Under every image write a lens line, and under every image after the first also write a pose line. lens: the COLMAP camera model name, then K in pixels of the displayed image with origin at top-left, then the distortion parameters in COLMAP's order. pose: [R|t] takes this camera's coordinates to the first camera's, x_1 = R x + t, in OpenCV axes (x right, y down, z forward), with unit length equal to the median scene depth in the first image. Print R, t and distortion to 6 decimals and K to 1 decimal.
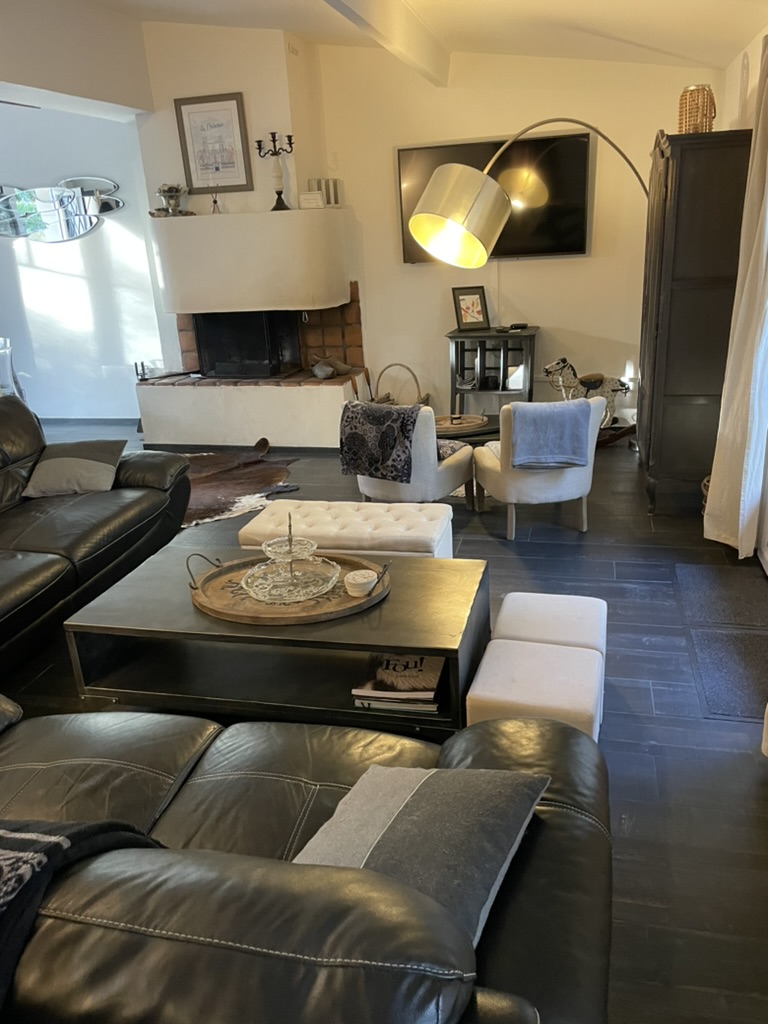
lens RADIAL K [[786.7, 0, 393.4], [0, 786.7, 522.5], [0, 0, 1]] dist [0.103266, -0.137953]
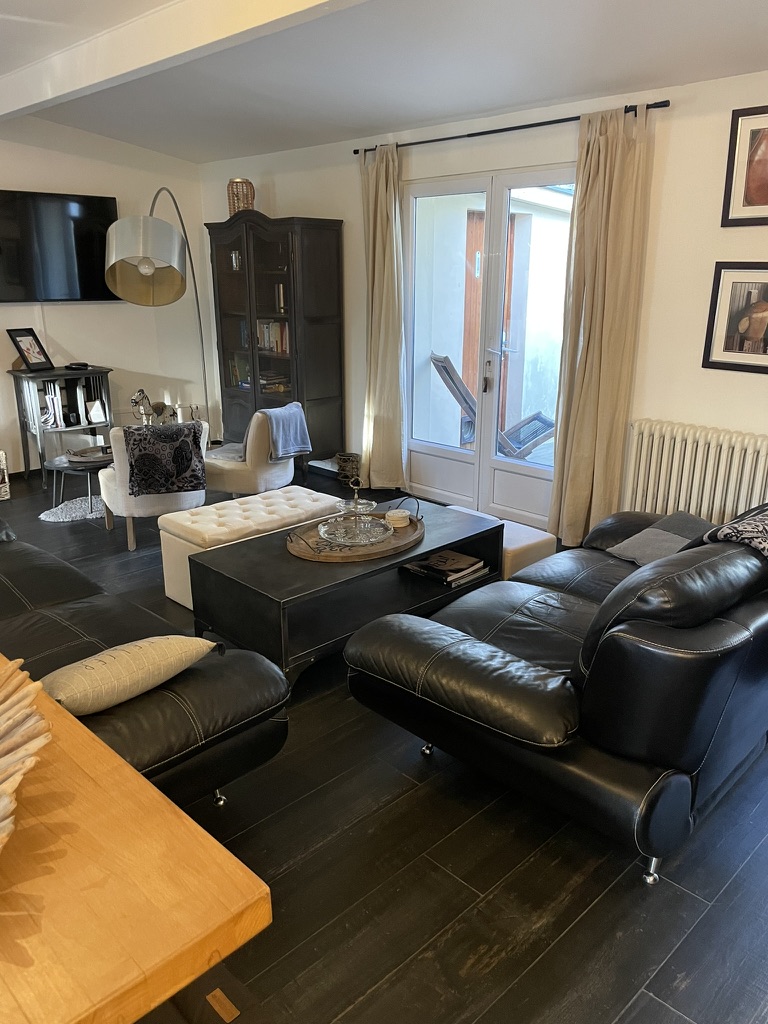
lens RADIAL K [[786.7, 0, 393.4], [0, 786.7, 522.5], [0, 0, 1]] dist [0.103266, -0.137953]
pose [[0.527304, -0.206138, 0.824292, -0.777860], [0.269053, 0.960712, 0.068139, -0.008006], [-0.805954, 0.185849, 0.562049, 0.147822]]
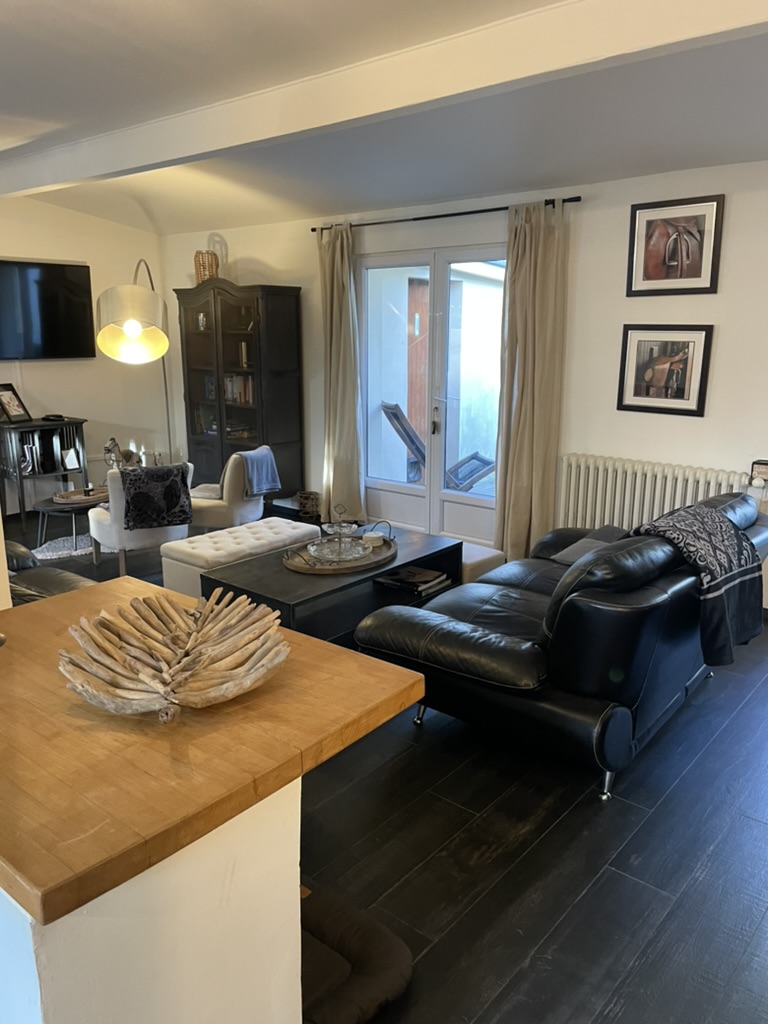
lens RADIAL K [[787.7, 0, 384.0], [0, 787.7, 512.0], [0, 0, 1]] dist [0.117610, -0.168831]
pose [[0.449317, -0.154853, 0.879849, -0.950170], [0.291761, 0.956296, 0.019313, -0.000697], [-0.844387, 0.248028, 0.474860, 0.126466]]
